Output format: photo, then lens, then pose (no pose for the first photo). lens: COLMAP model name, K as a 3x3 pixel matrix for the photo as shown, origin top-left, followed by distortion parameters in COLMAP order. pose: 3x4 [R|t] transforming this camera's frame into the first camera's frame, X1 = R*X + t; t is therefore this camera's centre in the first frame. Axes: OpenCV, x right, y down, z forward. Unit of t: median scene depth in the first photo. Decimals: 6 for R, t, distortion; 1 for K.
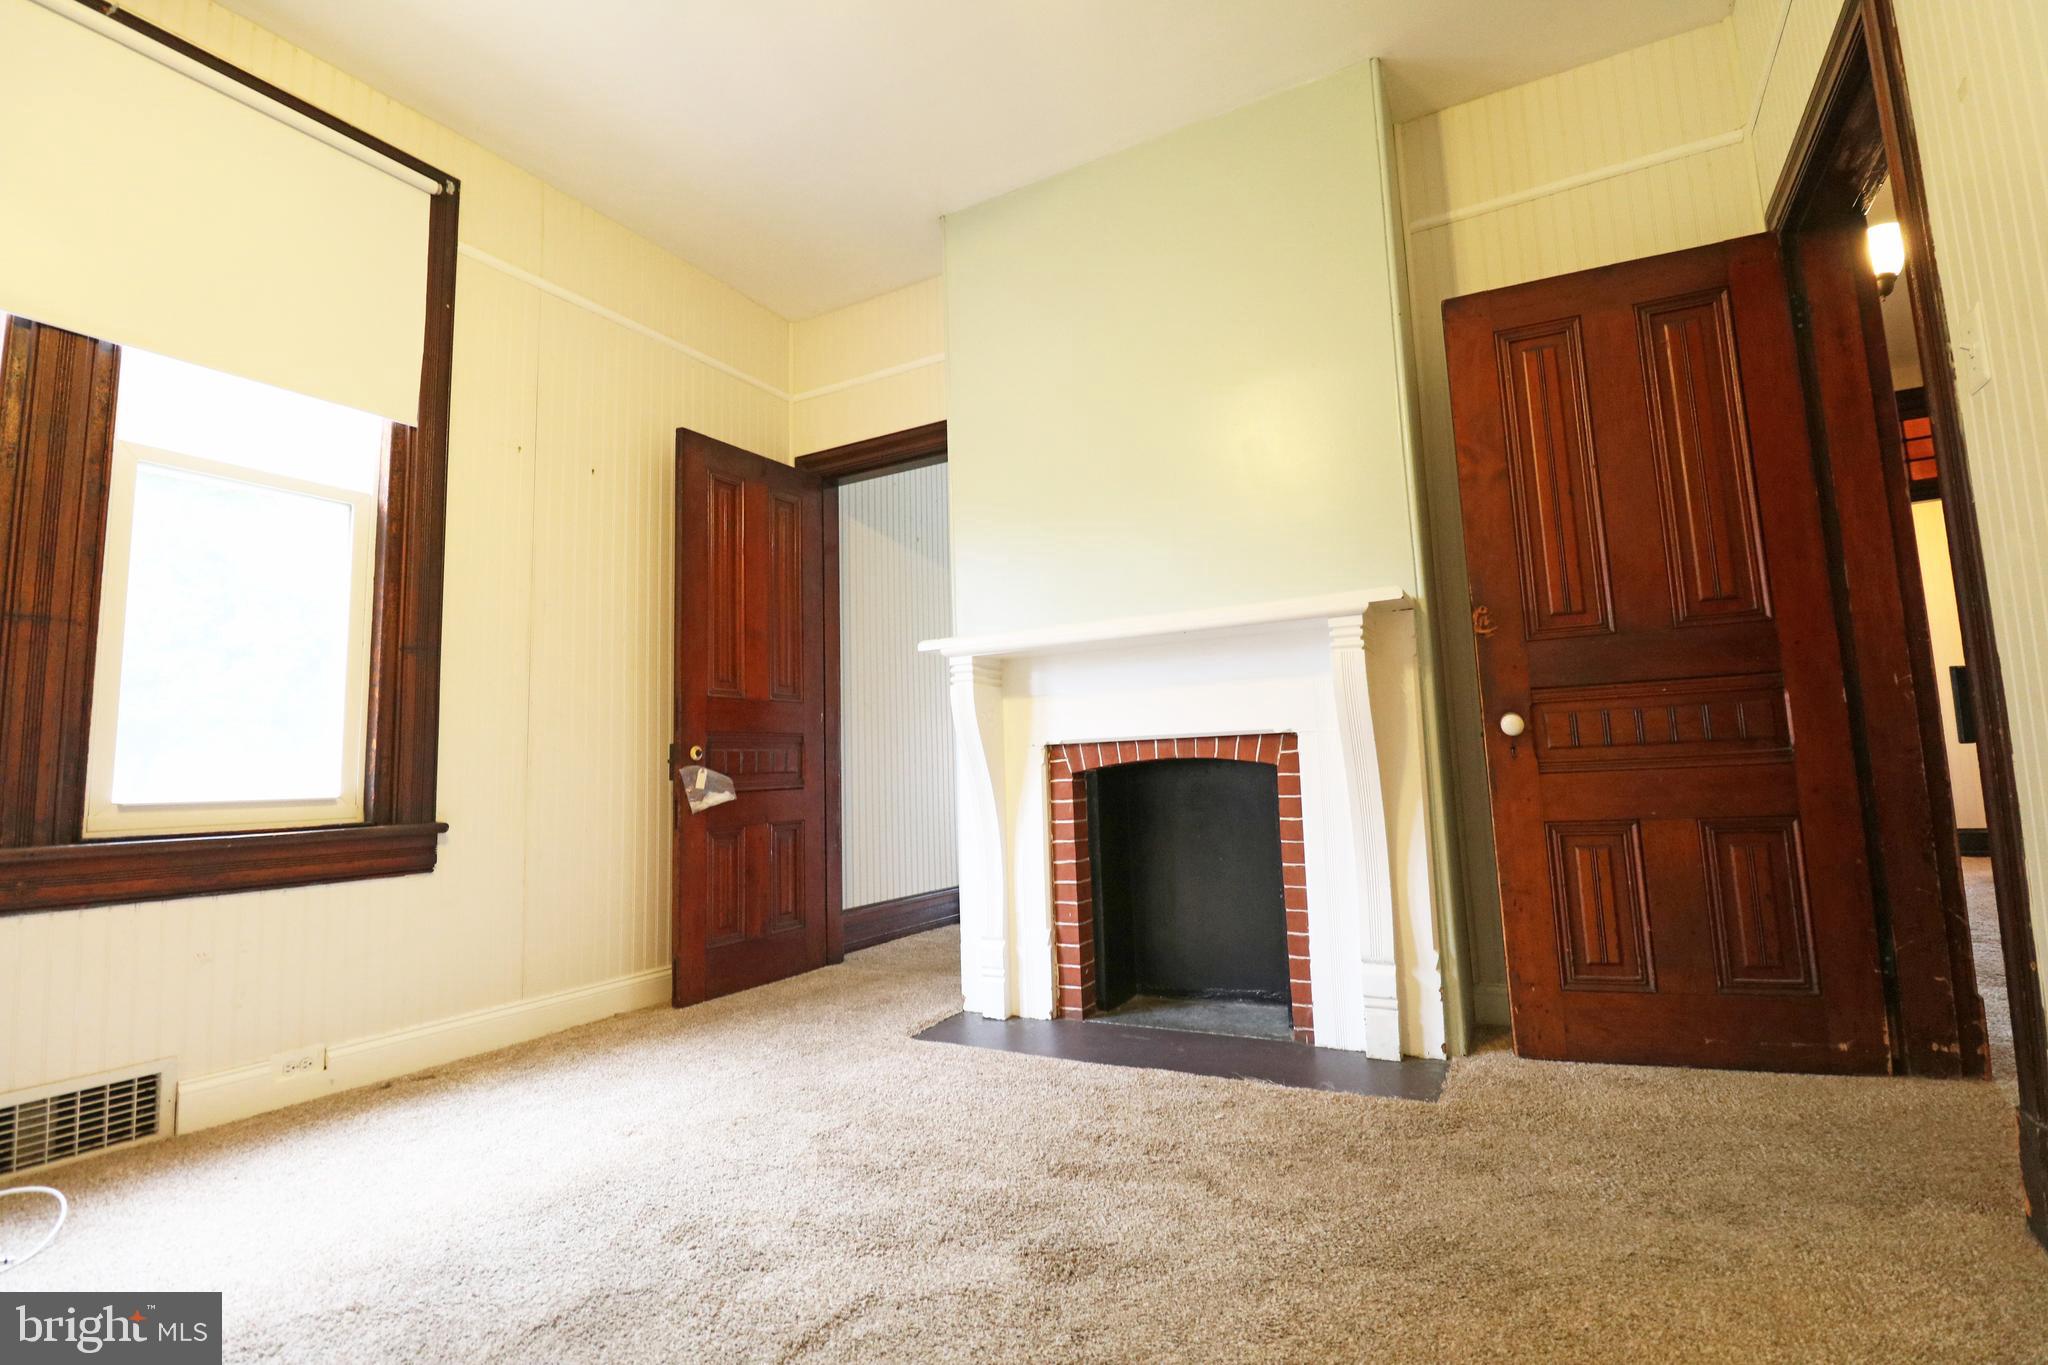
lens RADIAL K [[945.8, 0, 1031.0], [0, 945.8, 667.1], [0, 0, 1]] dist [-0.004165, -0.000784]
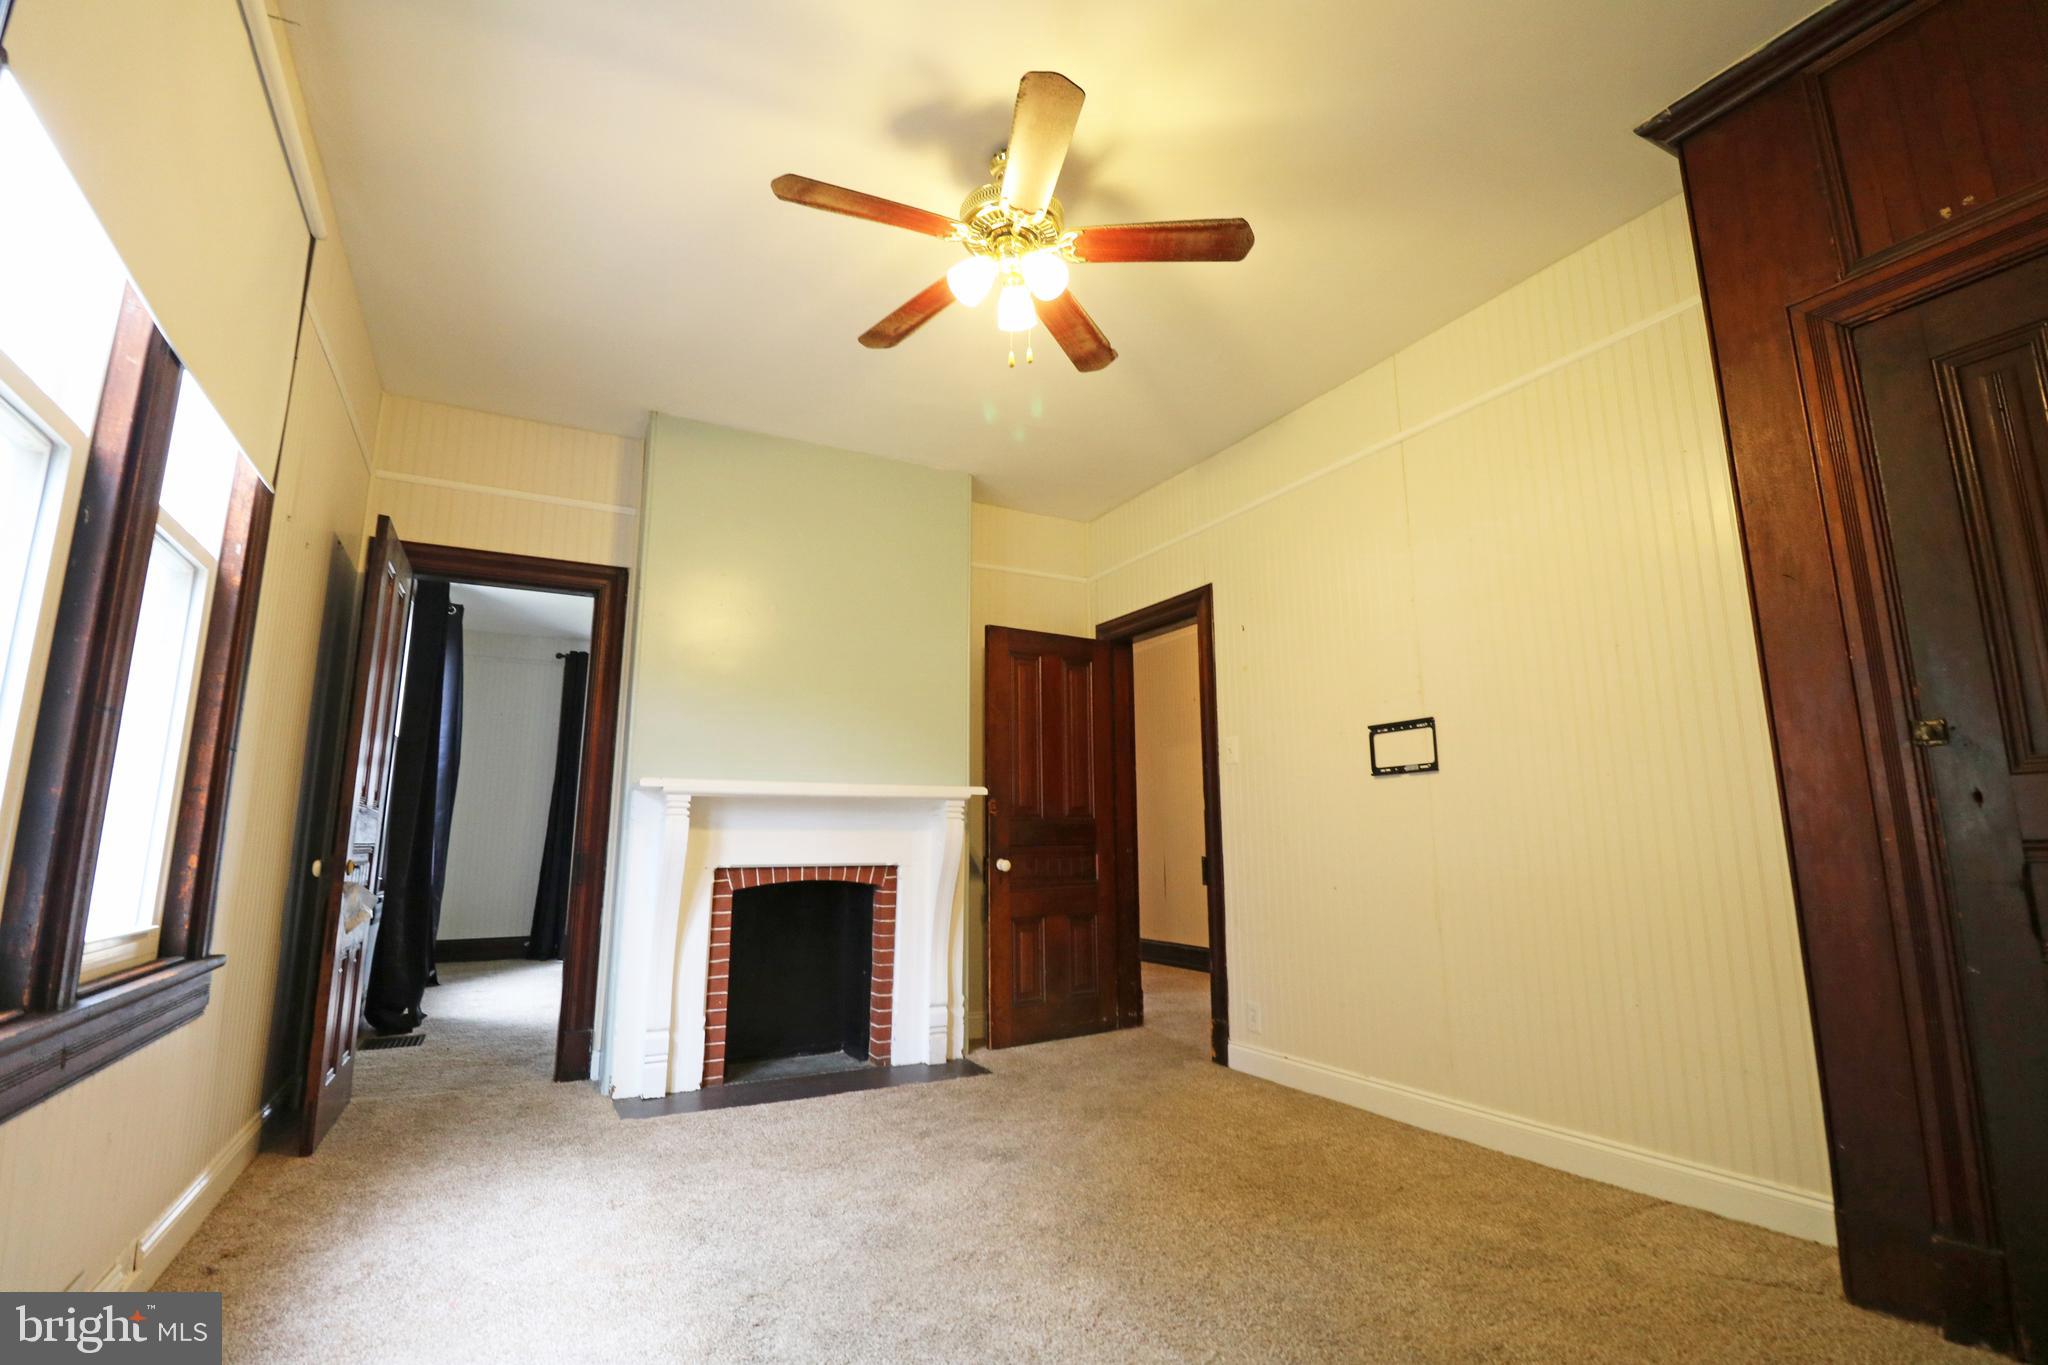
lens RADIAL K [[945.8, 0, 1030.8], [0, 945.8, 676.2], [0, 0, 1]] dist [-0.004165, -0.000784]
pose [[0.548739, 0.179002, 0.816605, -0.959844], [-0.107266, 0.983809, -0.143574, -0.040316], [-0.829084, -0.008810, 0.559055, -0.074765]]
